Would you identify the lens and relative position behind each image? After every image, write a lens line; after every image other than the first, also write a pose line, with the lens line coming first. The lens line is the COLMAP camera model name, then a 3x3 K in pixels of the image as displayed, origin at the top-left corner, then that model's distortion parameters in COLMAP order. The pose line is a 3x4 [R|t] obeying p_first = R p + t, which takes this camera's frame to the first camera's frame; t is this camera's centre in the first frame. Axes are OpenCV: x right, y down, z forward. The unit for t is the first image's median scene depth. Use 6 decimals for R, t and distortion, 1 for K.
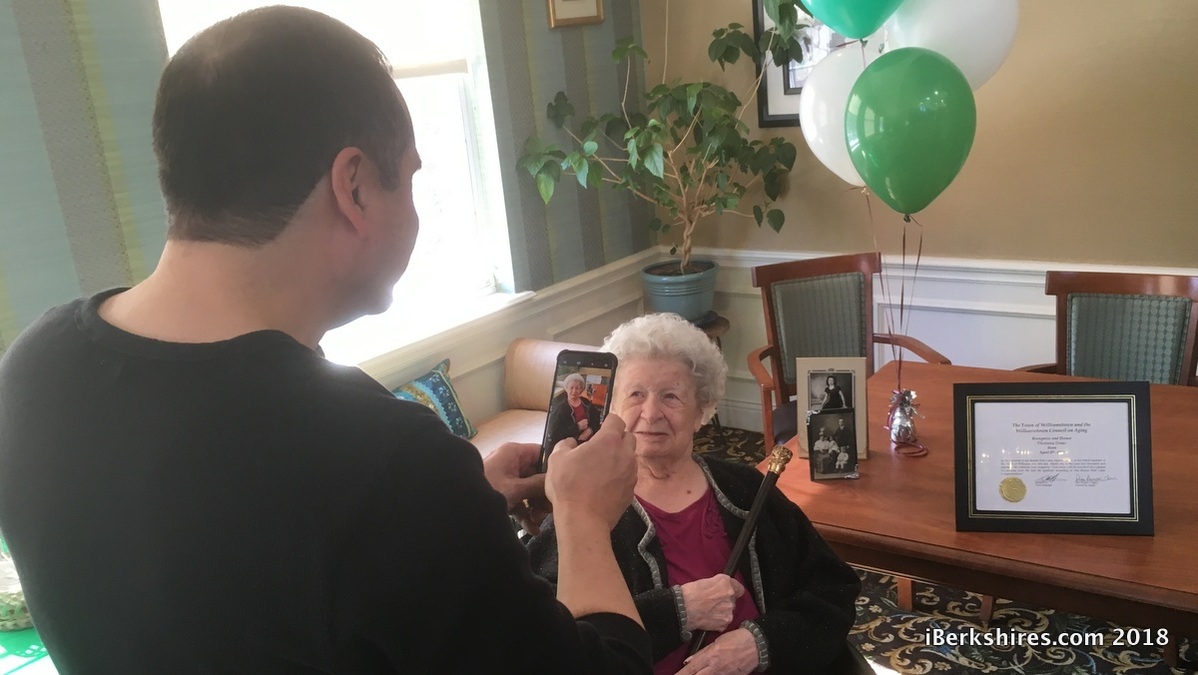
lens RADIAL K [[1032.4, 0, 599.0], [0, 1032.4, 337.5], [0, 0, 1]] dist [0.031086, 0.003782]
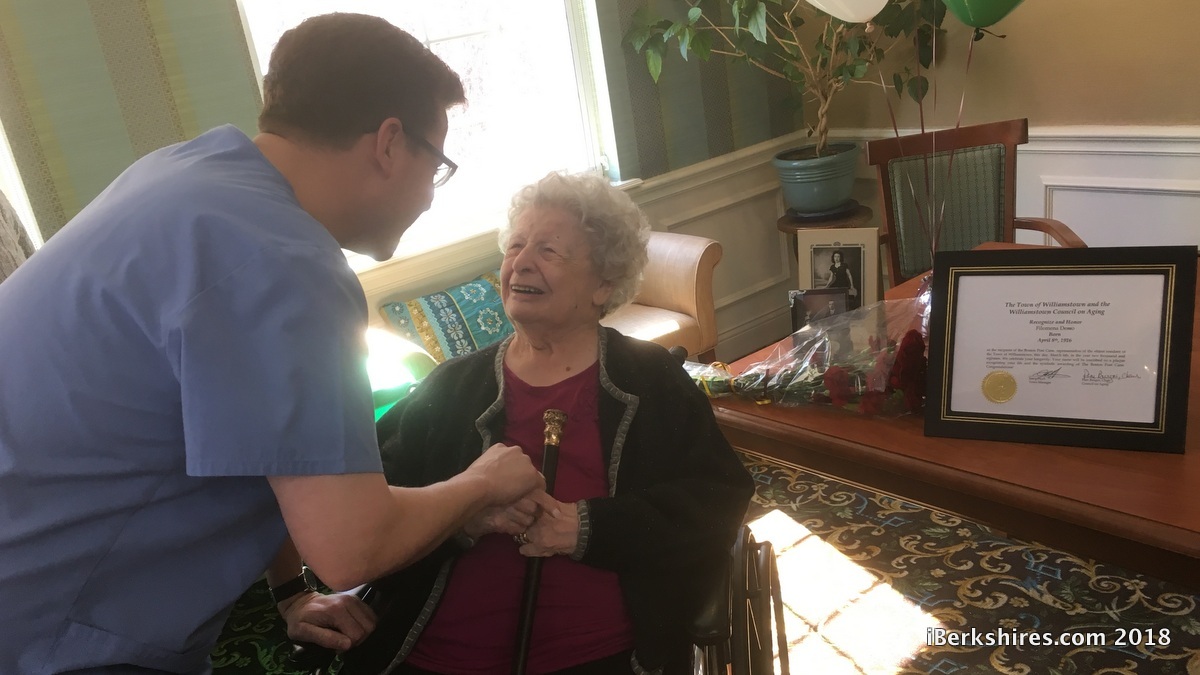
lens RADIAL K [[1021.1, 0, 535.0], [0, 1021.1, 360.7], [0, 0, 1]] dist [0.045759, -0.010411]
pose [[0.961484, 0.033418, -0.272821, 0.158729], [-0.002548, 0.993623, 0.112726, 0.023438], [0.274849, -0.107689, 0.955438, 0.096027]]
